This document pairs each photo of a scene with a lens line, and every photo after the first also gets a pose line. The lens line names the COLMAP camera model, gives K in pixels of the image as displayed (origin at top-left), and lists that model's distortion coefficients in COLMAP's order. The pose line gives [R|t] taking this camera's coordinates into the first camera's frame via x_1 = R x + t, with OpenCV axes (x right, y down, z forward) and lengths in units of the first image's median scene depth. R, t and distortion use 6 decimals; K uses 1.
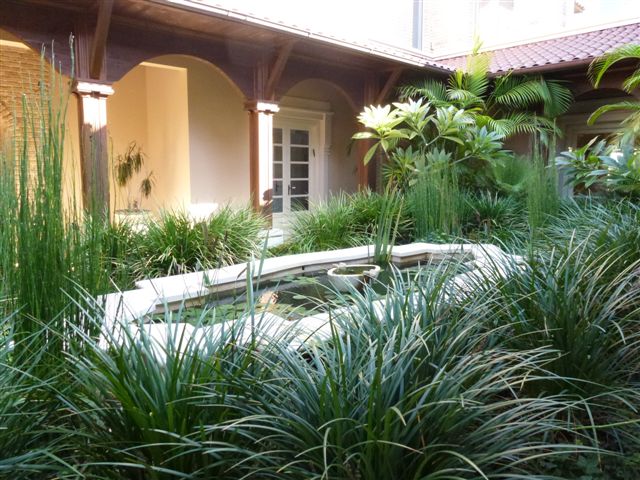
lens RADIAL K [[469.3, 0, 320.0], [0, 469.3, 240.0], [0, 0, 1]] dist [-0.037957, -0.004948]
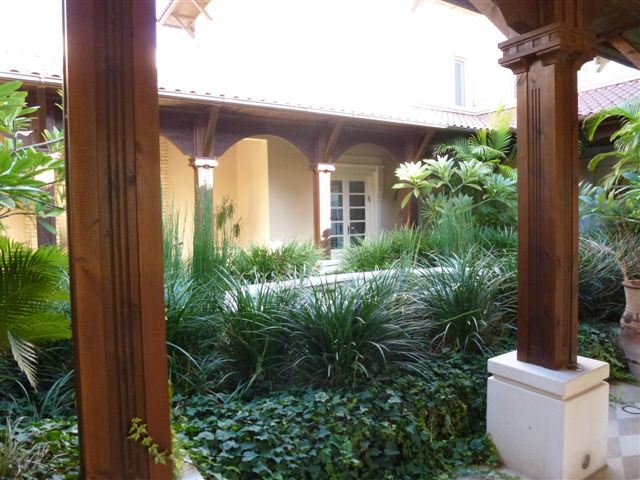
lens RADIAL K [[469.3, 0, 320.0], [0, 469.3, 240.0], [0, 0, 1]] dist [-0.037957, -0.004948]
pose [[0.986474, -0.018504, -0.162873, 0.080607], [0.003574, 0.995800, -0.091483, 0.040881], [0.163882, 0.089663, 0.982397, -0.279764]]
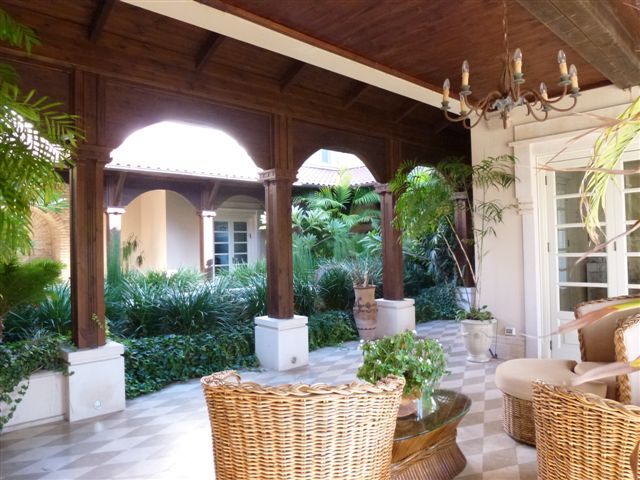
lens RADIAL K [[469.3, 0, 320.0], [0, 469.3, 240.0], [0, 0, 1]] dist [-0.037957, -0.004948]
pose [[0.999481, -0.025847, 0.019237, 0.262076], [0.028564, 0.987046, -0.157876, 0.105542], [-0.014907, 0.158343, 0.987272, -0.722693]]
